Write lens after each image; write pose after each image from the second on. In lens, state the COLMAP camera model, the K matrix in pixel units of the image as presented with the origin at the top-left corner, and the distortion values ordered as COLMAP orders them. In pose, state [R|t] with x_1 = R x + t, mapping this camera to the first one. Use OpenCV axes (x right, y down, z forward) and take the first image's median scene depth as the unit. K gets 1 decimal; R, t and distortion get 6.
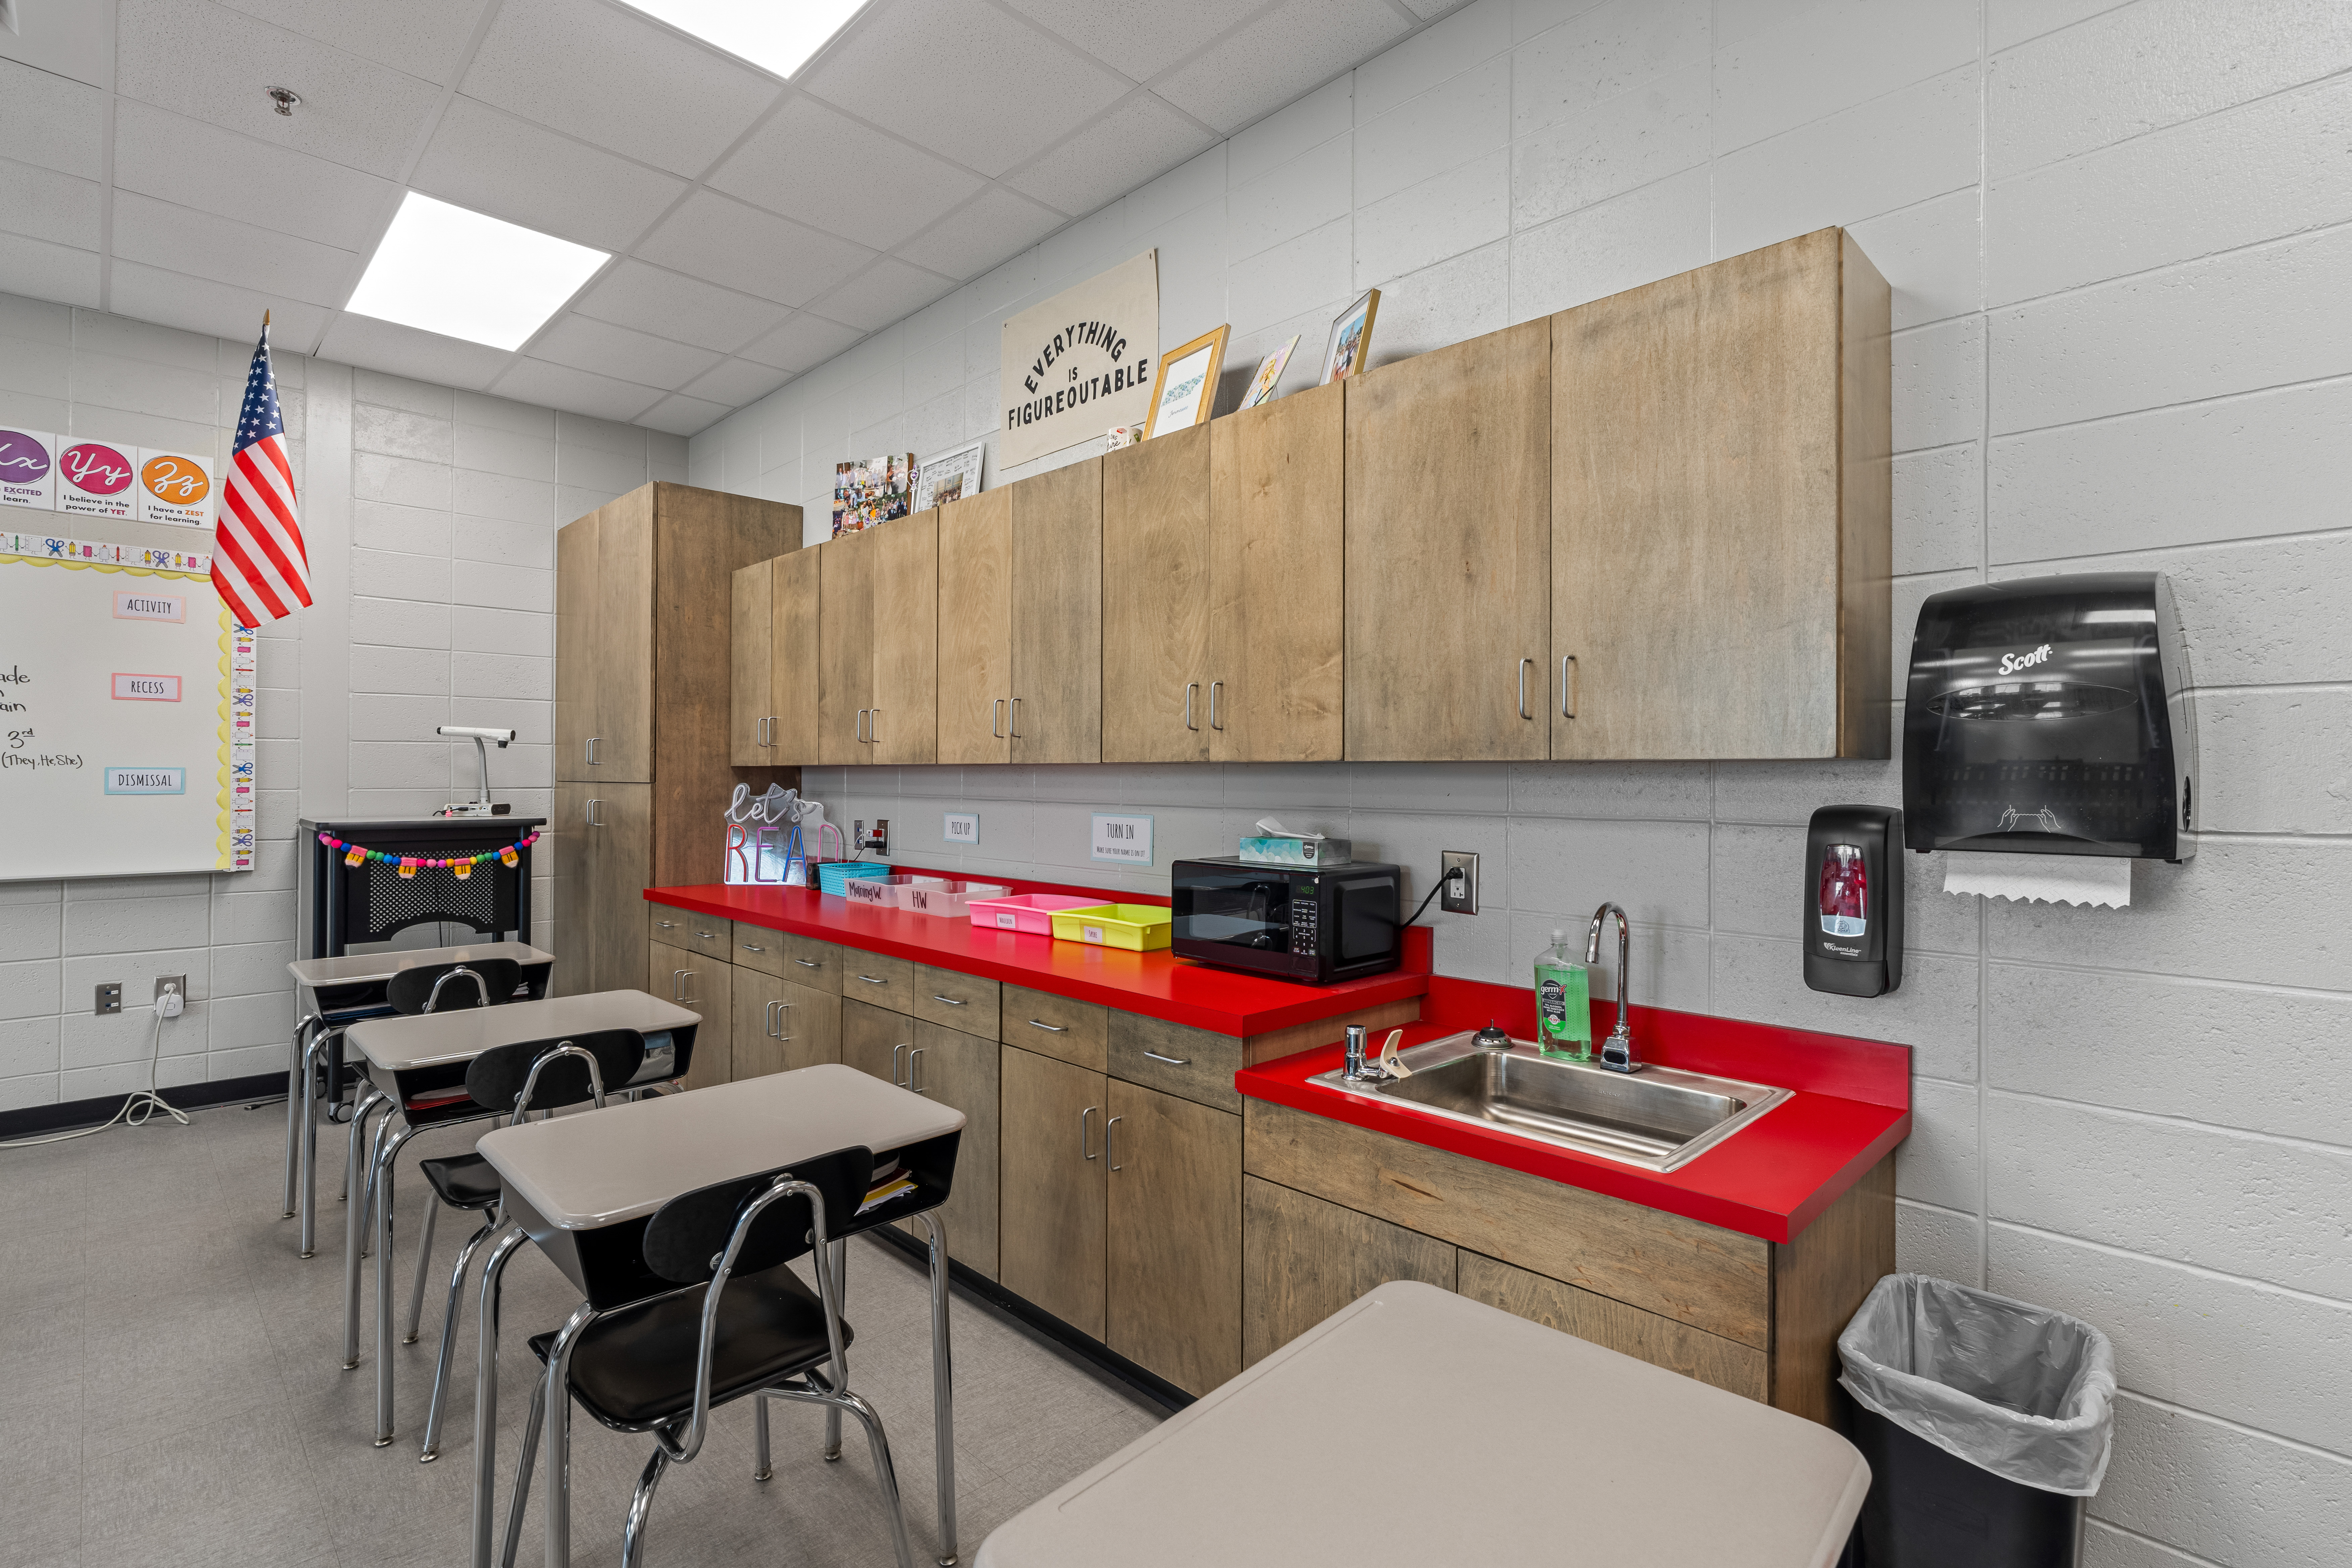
lens RADIAL K [[1066.7, 0, 1189.5], [0, 1066.7, 772.1], [0, 0, 1]] dist [-0.005739, -0.000560]
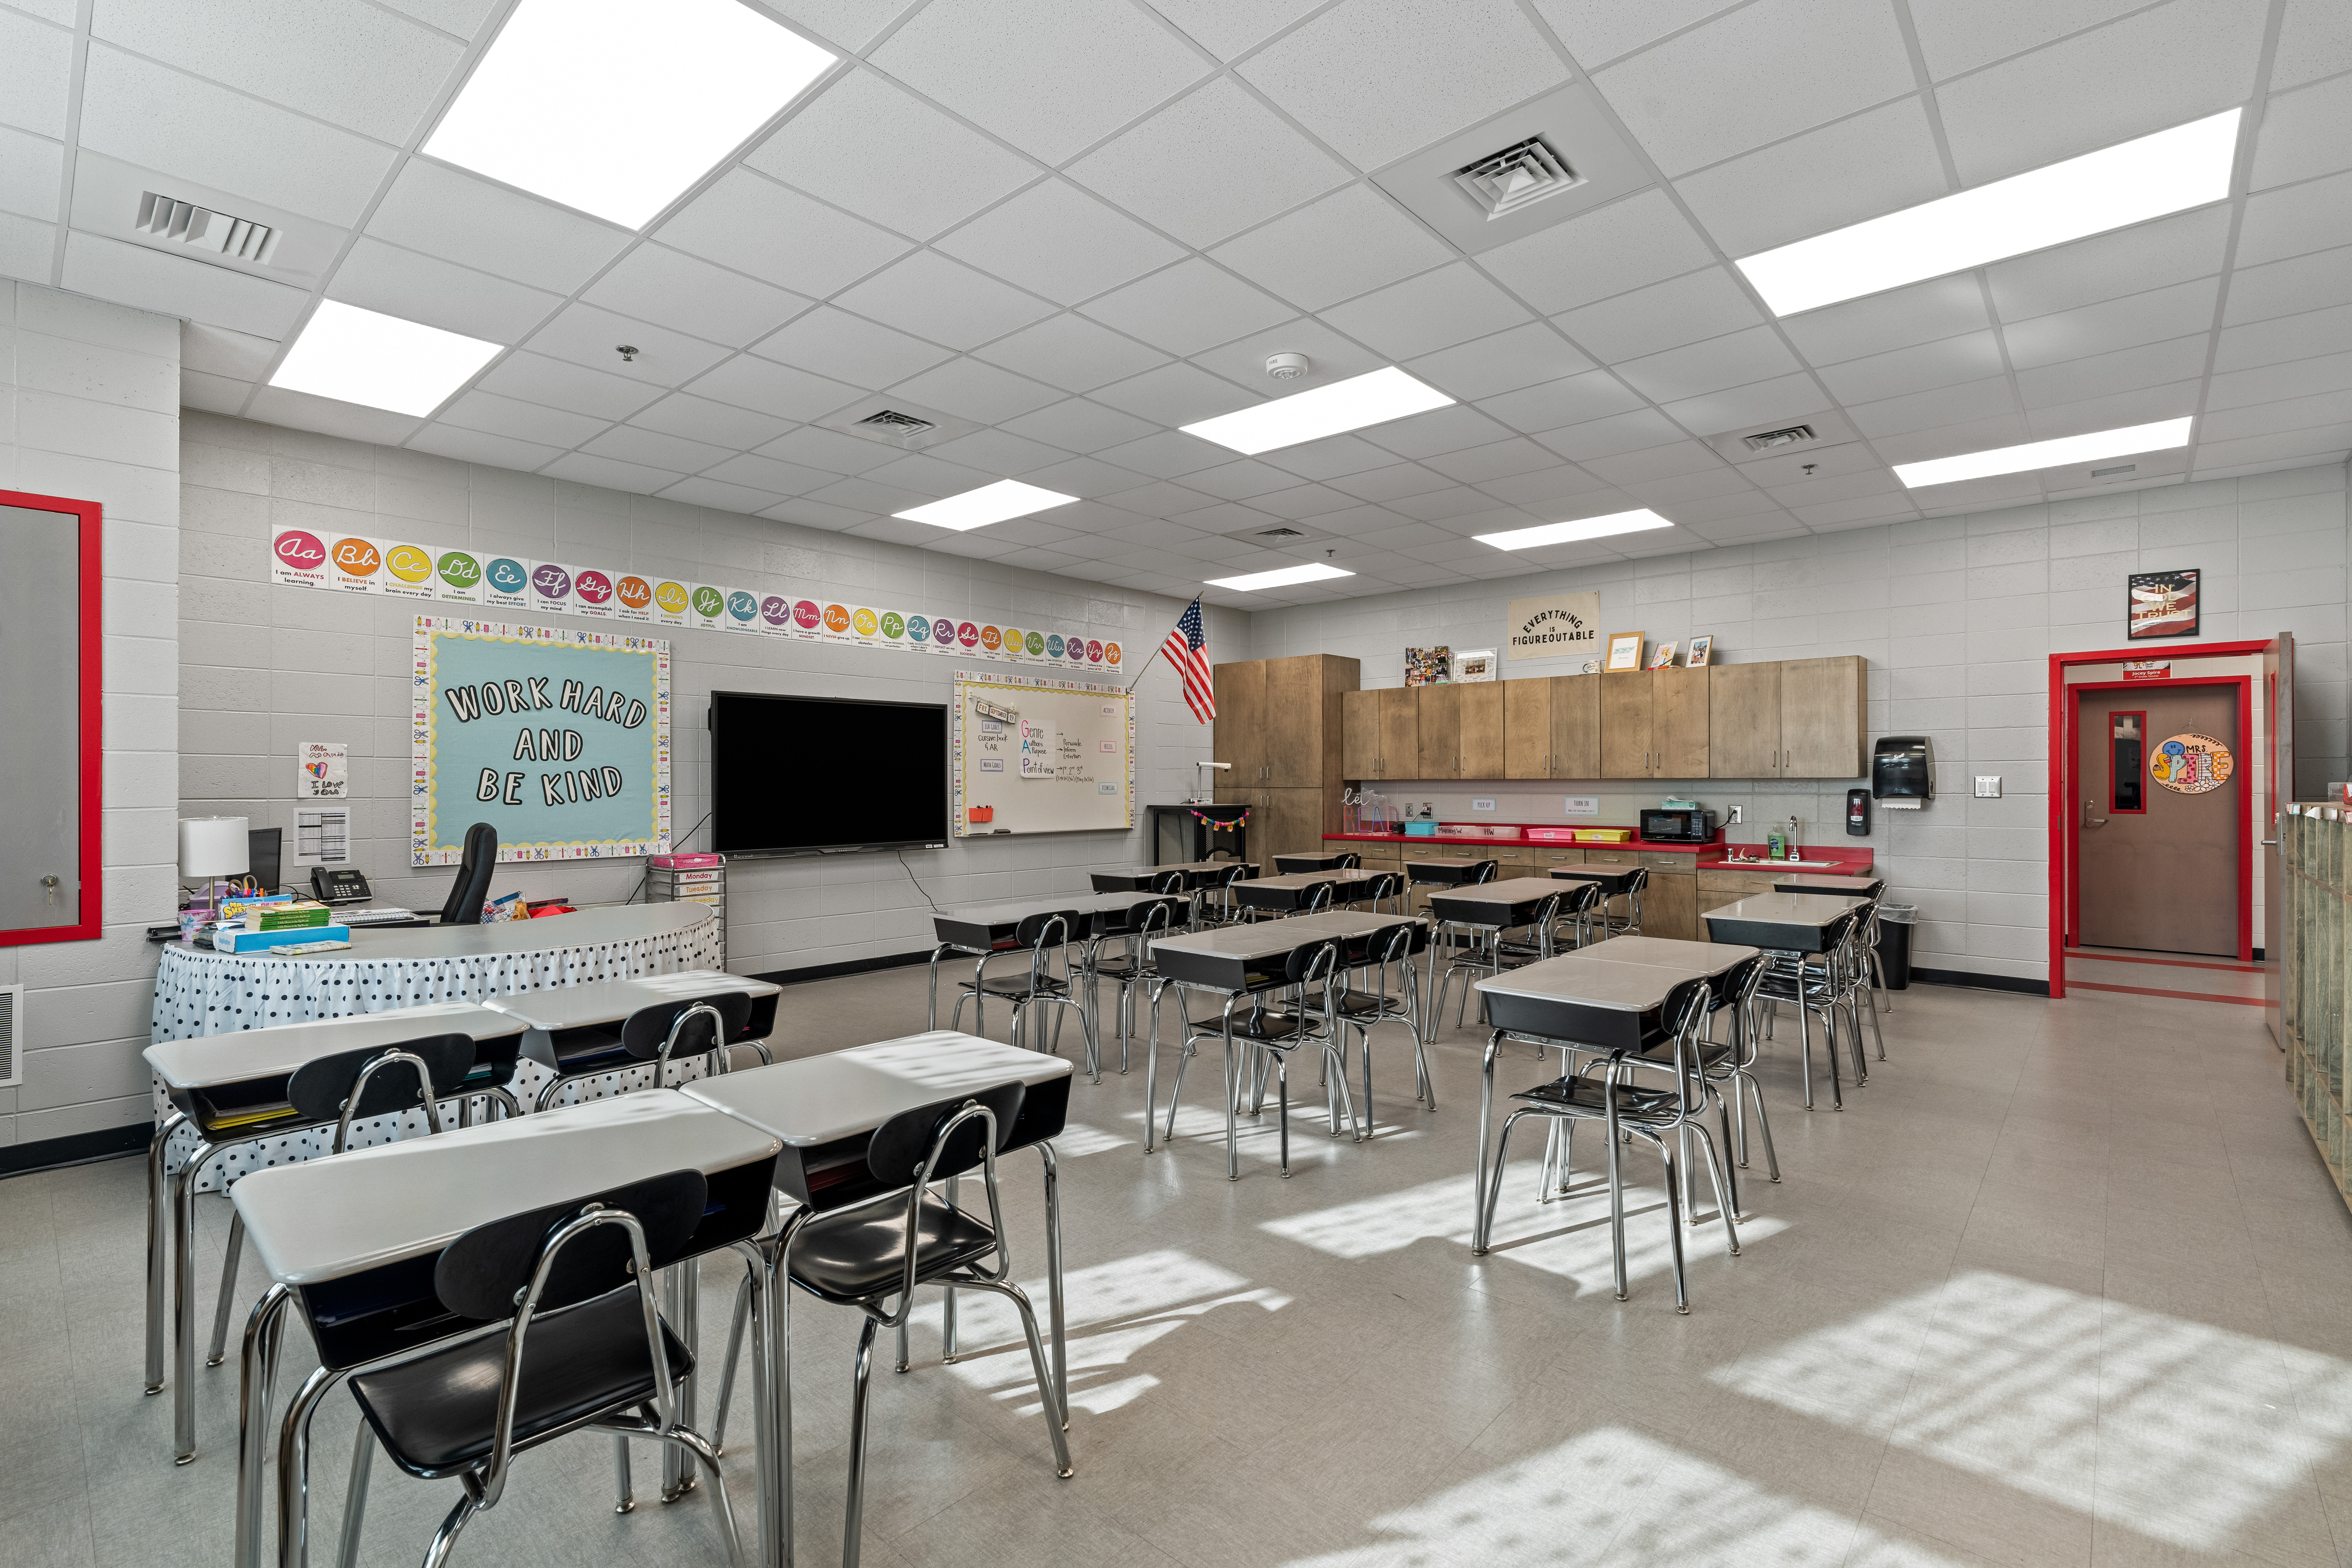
lens RADIAL K [[1066.7, 0, 1167.9], [0, 1066.7, 783.3], [0, 0, 1]] dist [-0.005739, -0.000560]
pose [[0.998481, -0.006176, 0.054742, -1.792326], [0.006031, 0.999978, 0.002799, -0.013256], [-0.054758, -0.002464, 0.998497, -2.336301]]
